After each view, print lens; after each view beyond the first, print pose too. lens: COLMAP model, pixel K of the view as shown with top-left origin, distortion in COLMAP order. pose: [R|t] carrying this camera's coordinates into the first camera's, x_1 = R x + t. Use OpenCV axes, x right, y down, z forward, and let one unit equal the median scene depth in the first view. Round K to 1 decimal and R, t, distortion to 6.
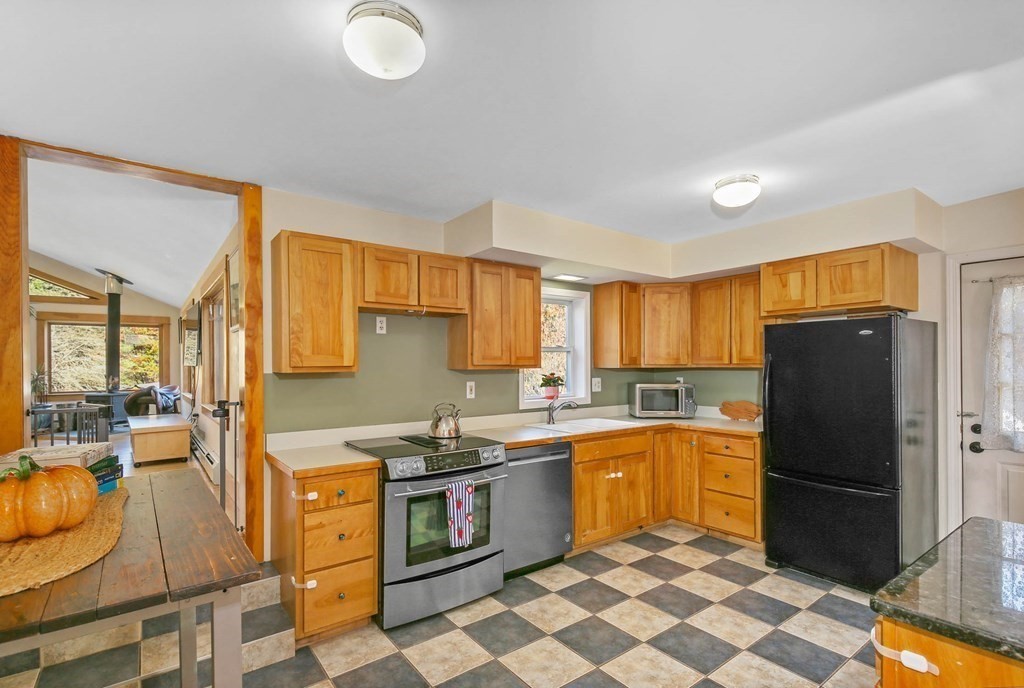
lens RADIAL K [[486.9, 0, 508.3], [0, 486.9, 364.5], [0, 0, 1]] dist [0.002014, -0.000029]
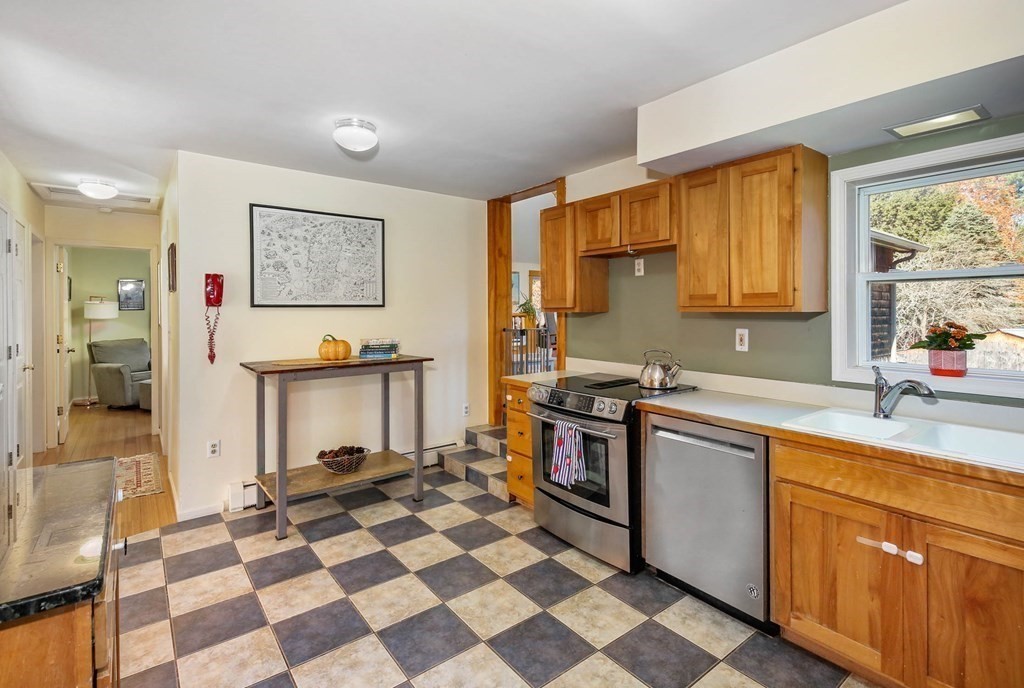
lens RADIAL K [[483.6, 0, 513.0], [0, 483.6, 308.4], [0, 0, 1]] dist [0.000597, -0.000158]
pose [[0.015414, 0.005275, -0.999867, 0.817635], [0.002351, 0.999983, 0.005311, -0.001350], [0.999878, -0.002432, 0.015401, 0.788716]]
